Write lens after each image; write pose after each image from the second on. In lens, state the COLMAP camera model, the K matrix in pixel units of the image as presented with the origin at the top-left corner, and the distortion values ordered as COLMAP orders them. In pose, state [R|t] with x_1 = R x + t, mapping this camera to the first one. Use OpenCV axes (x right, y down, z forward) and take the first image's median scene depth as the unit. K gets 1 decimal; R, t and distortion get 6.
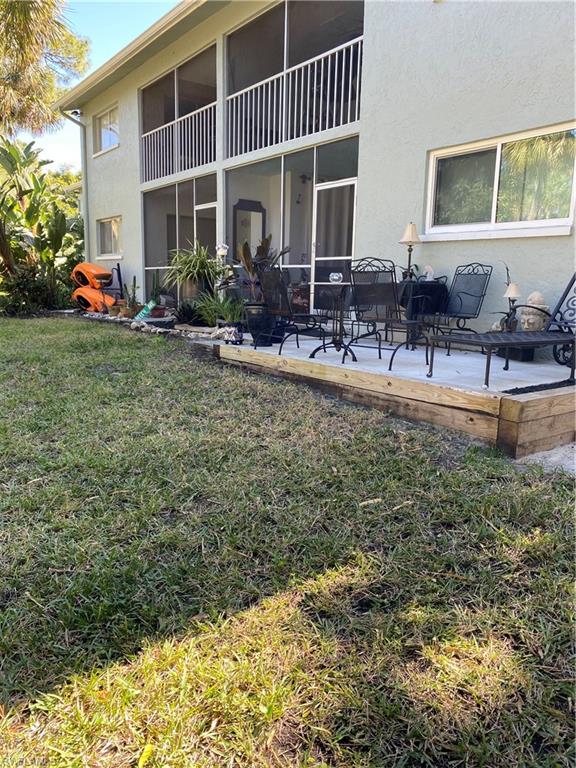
lens RADIAL K [[587.3, 0, 284.9], [0, 587.3, 380.9], [0, 0, 1]] dist [0.027047, -0.015348]
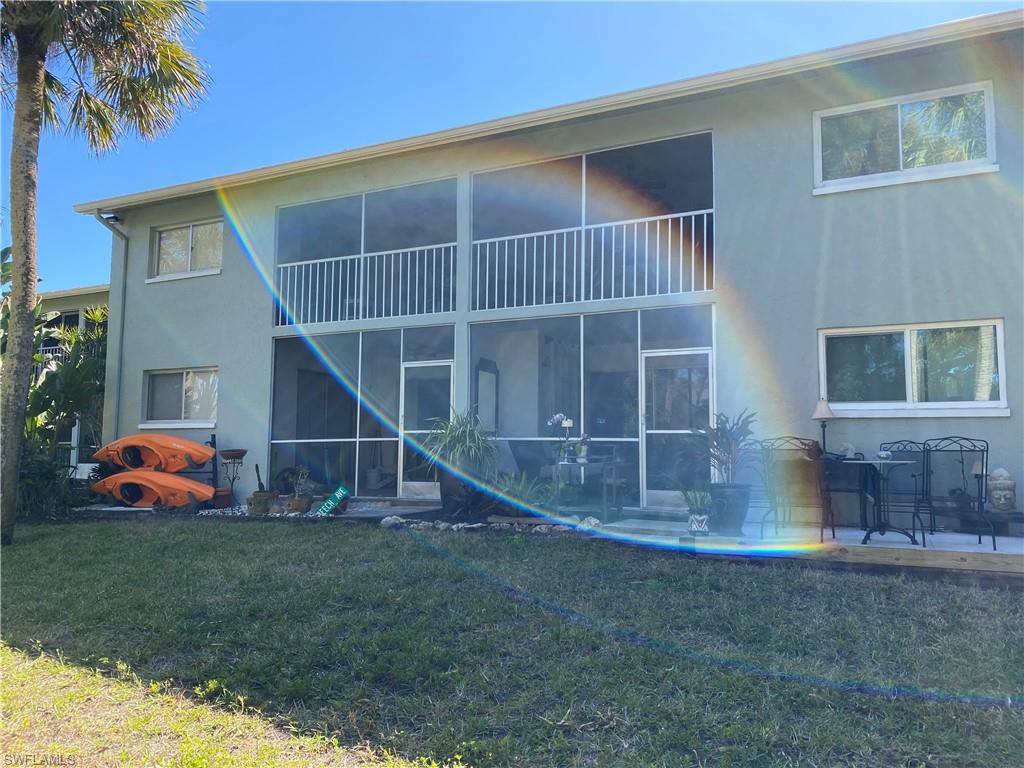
lens RADIAL K [[783.1, 0, 513.7], [0, 783.1, 387.2], [0, 0, 1]] dist [0.027047, -0.015348]
pose [[0.897571, 0.029087, 0.439910, -0.536408], [0.081260, 0.969810, -0.229923, -0.020852], [-0.433317, 0.242119, 0.868110, 0.064741]]
